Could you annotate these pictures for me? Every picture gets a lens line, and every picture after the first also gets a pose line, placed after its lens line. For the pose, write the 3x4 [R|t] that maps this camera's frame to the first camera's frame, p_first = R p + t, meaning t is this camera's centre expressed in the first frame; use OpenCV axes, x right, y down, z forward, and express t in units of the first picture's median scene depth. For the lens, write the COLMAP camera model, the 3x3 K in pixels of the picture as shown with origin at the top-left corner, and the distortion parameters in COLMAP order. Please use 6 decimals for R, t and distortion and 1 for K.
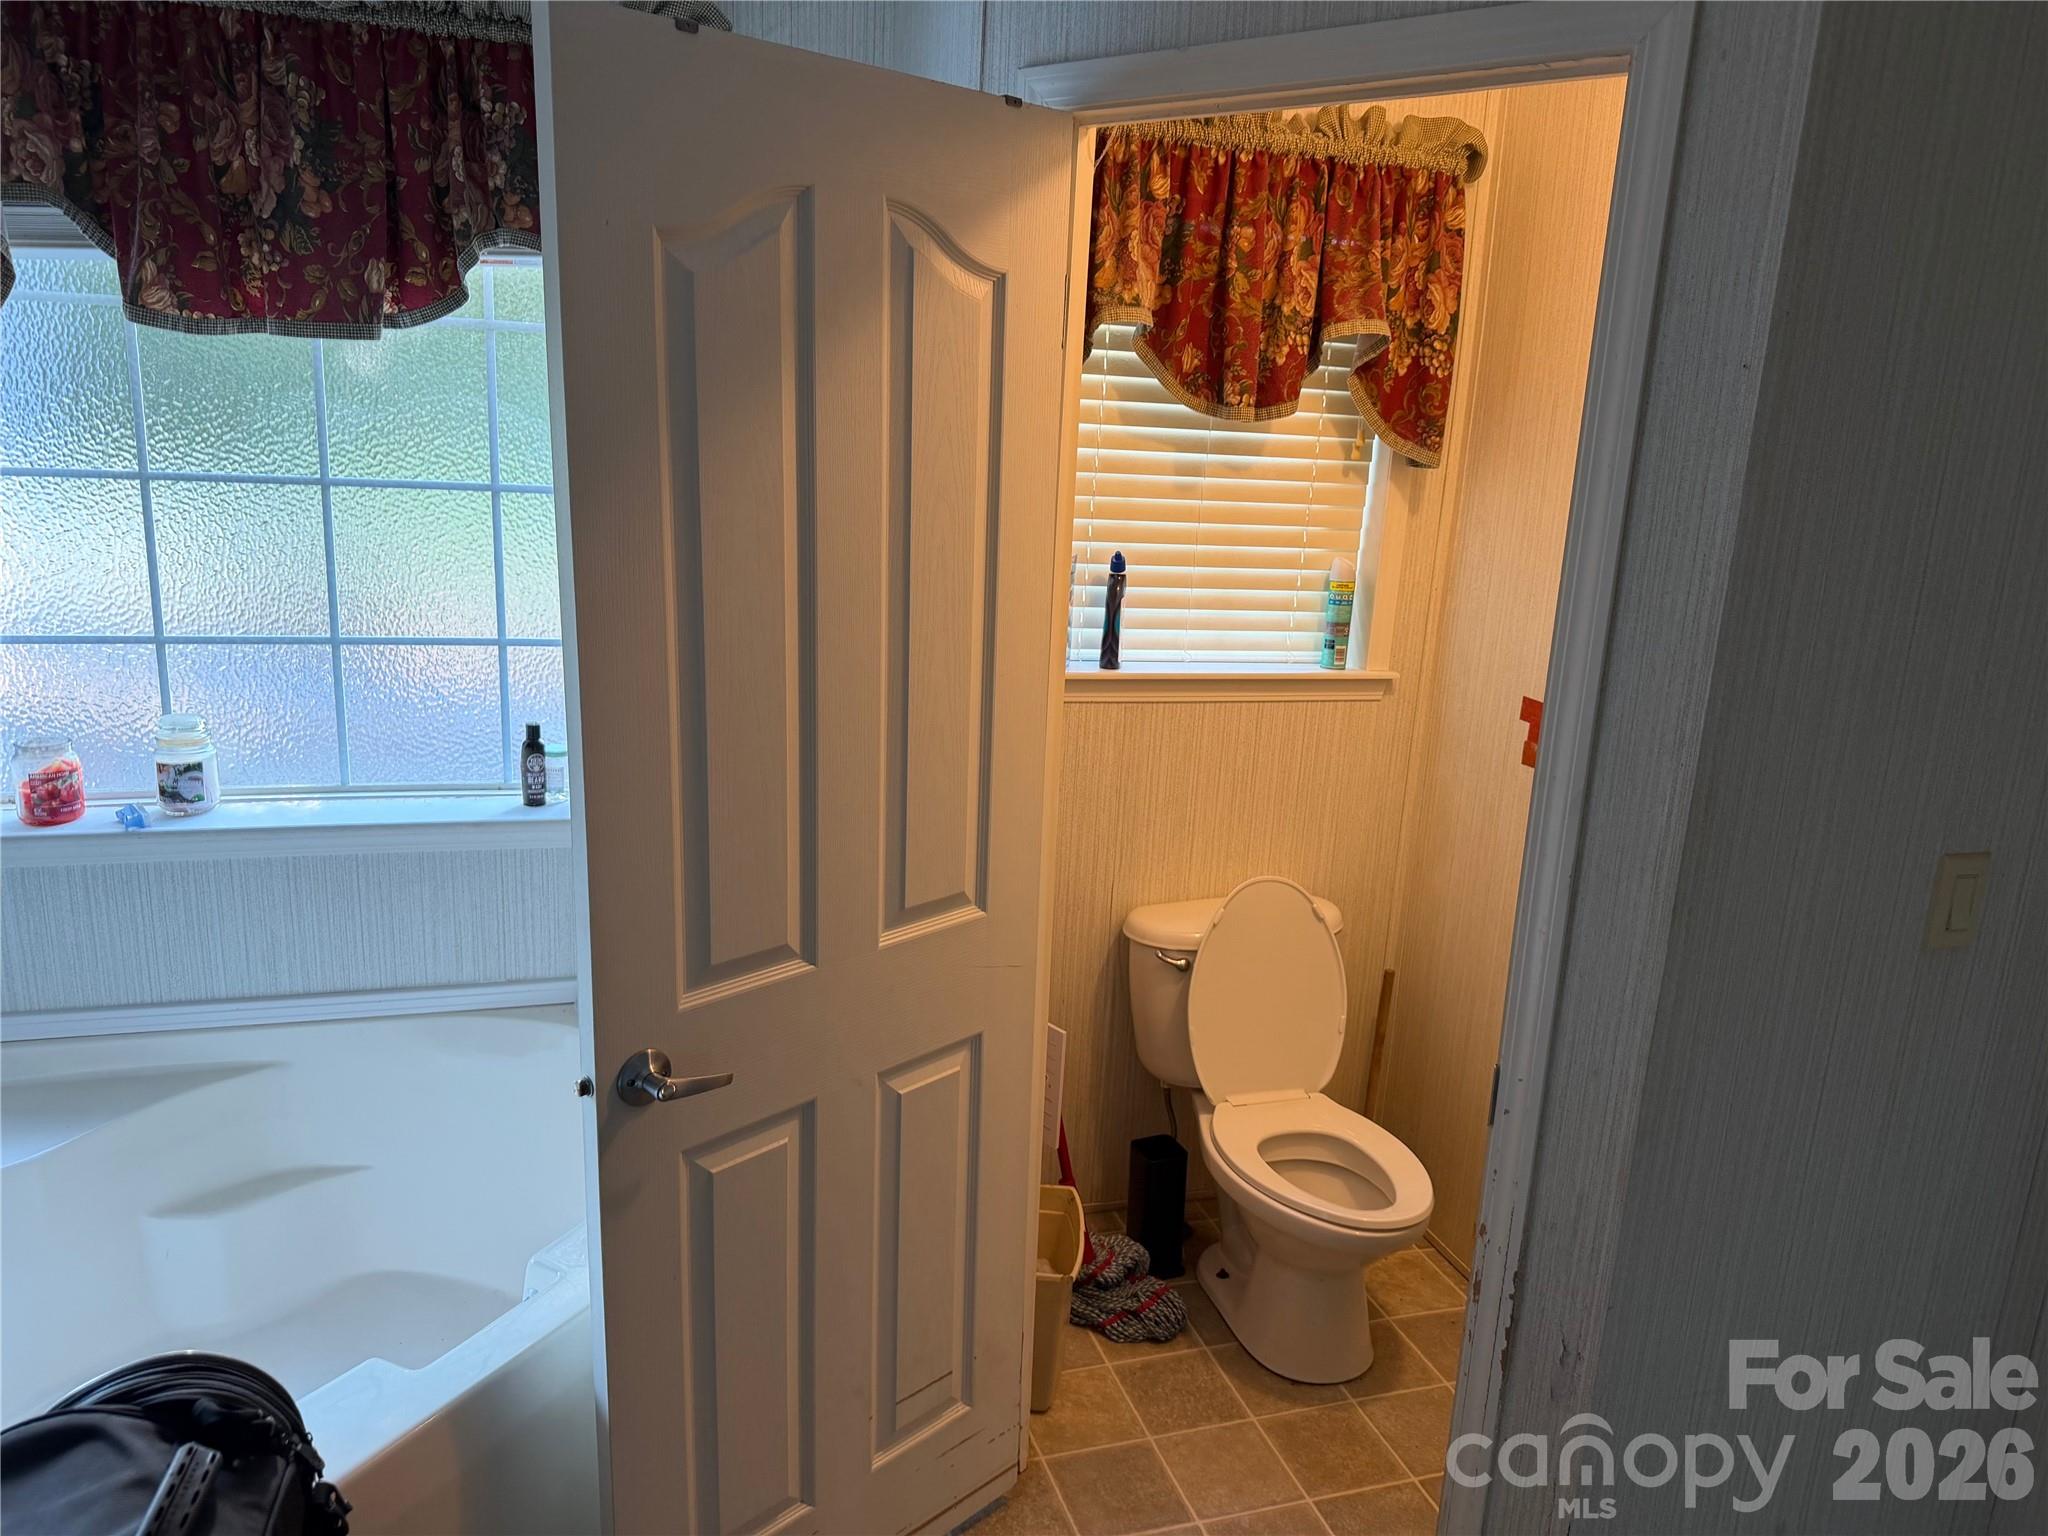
lens RADIAL K [[1452.0, 0, 1028.1], [0, 1452.0, 774.5], [0, 0, 1]] dist [0.034836, -0.044569]
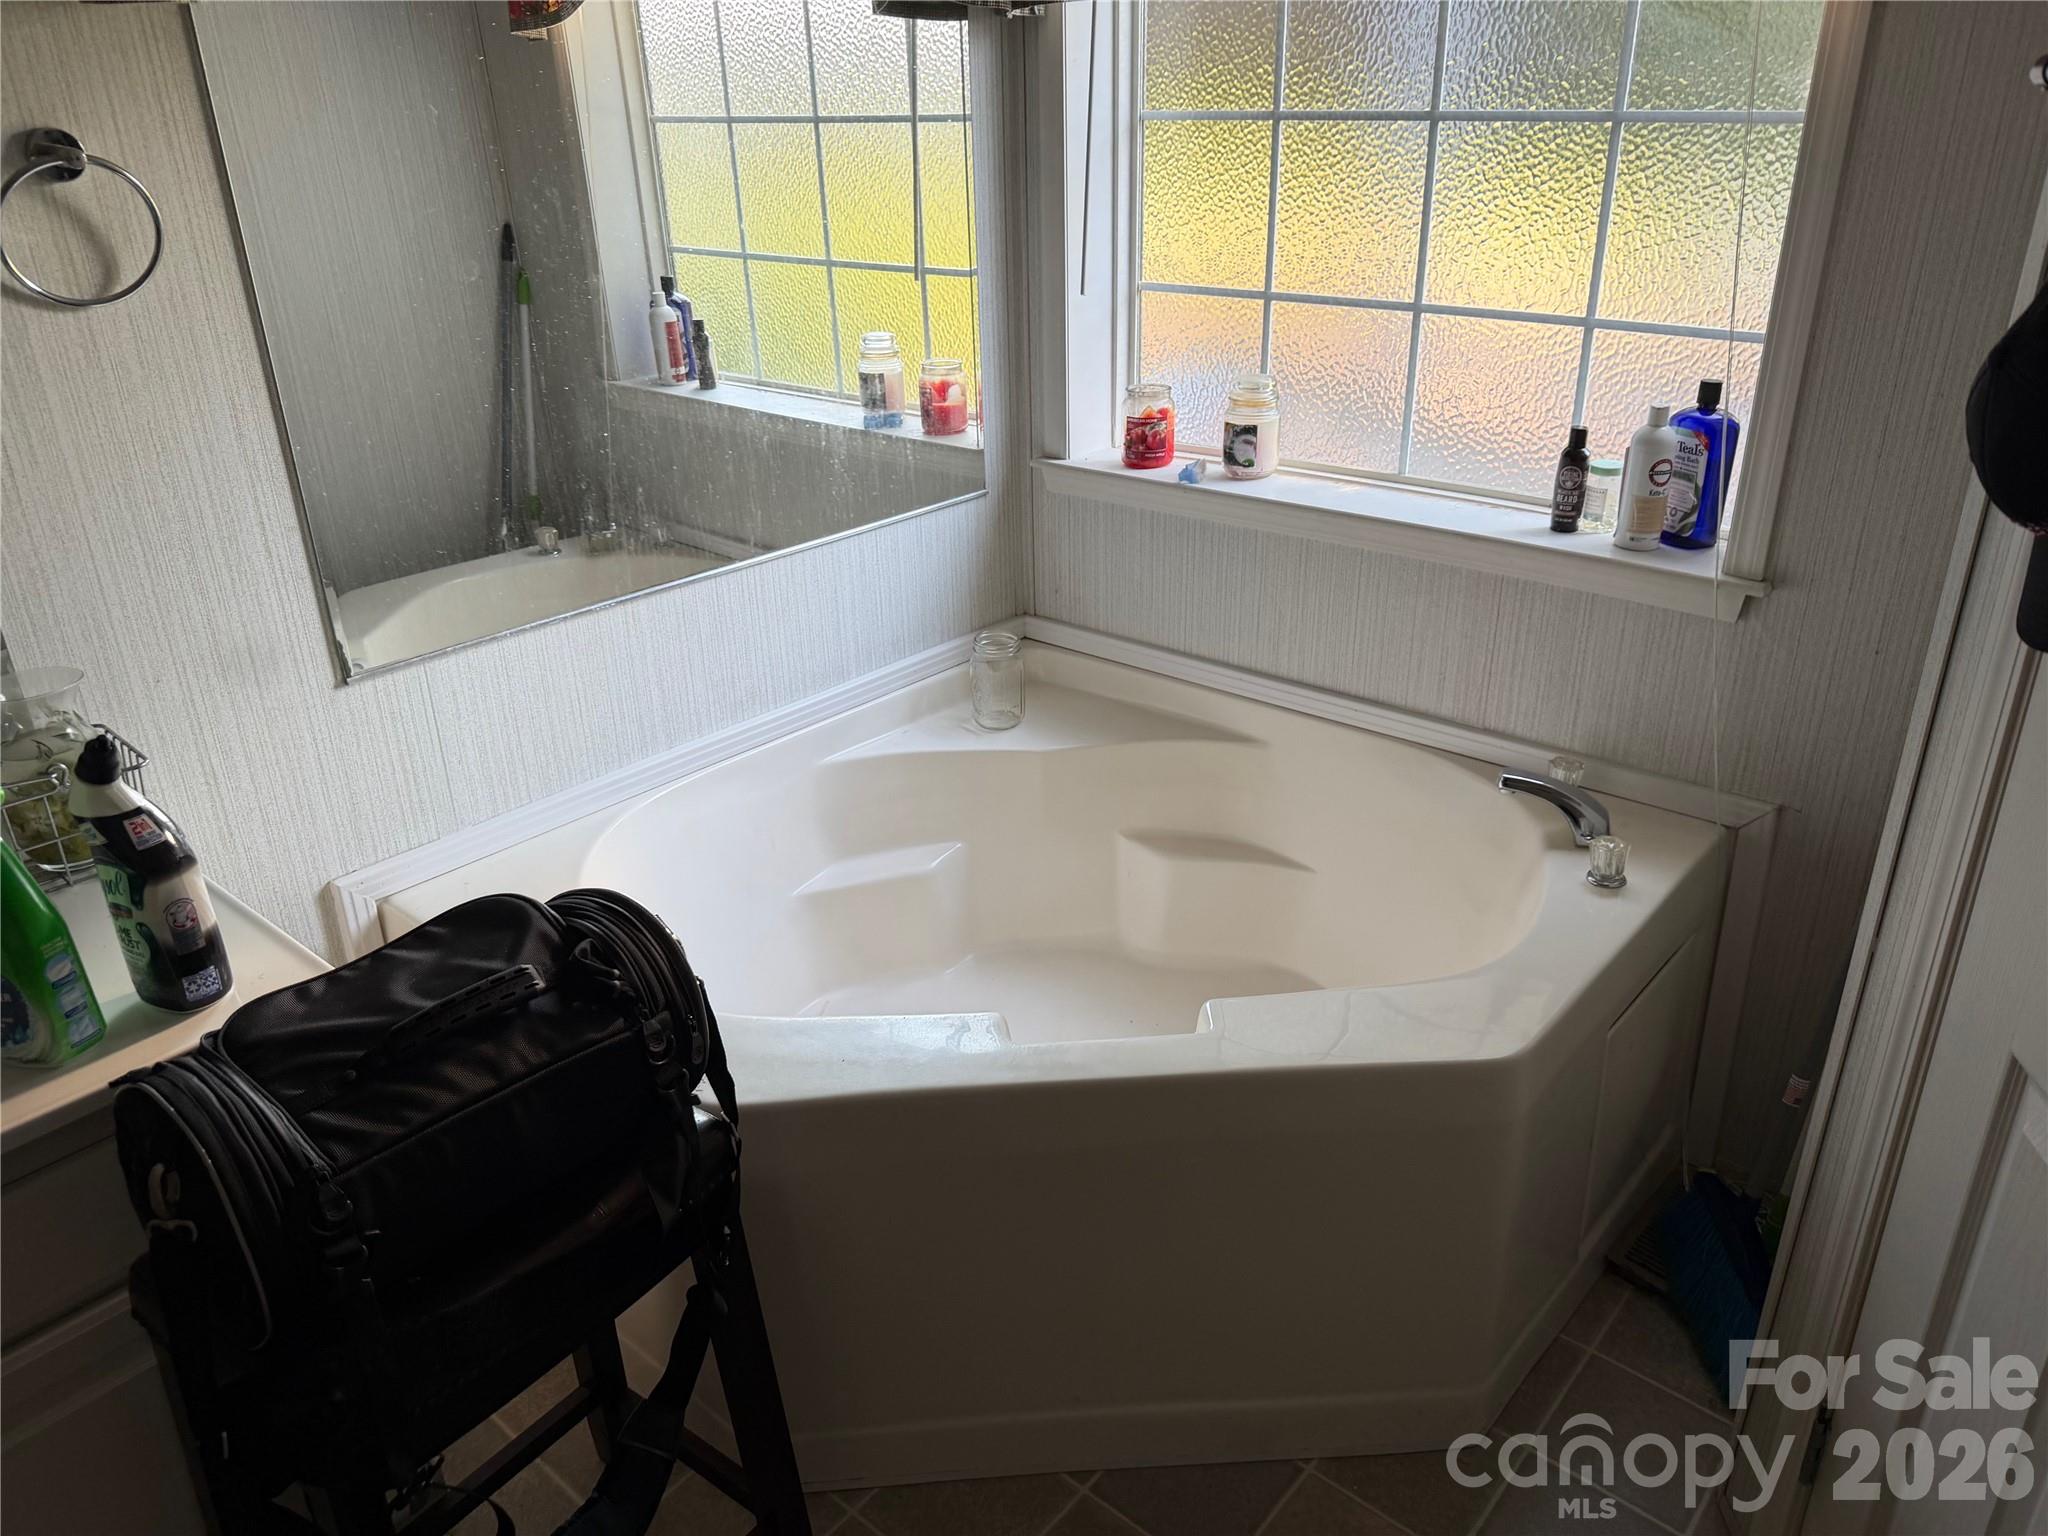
lens RADIAL K [[1452.0, 0, 1028.1], [0, 1452.0, 774.5], [0, 0, 1]] dist [0.034836, -0.044569]
pose [[0.525779, 0.298100, -0.796676, 0.209818], [-0.159201, 0.954518, 0.252094, -0.007196], [0.835590, -0.005714, 0.549323, 0.324718]]
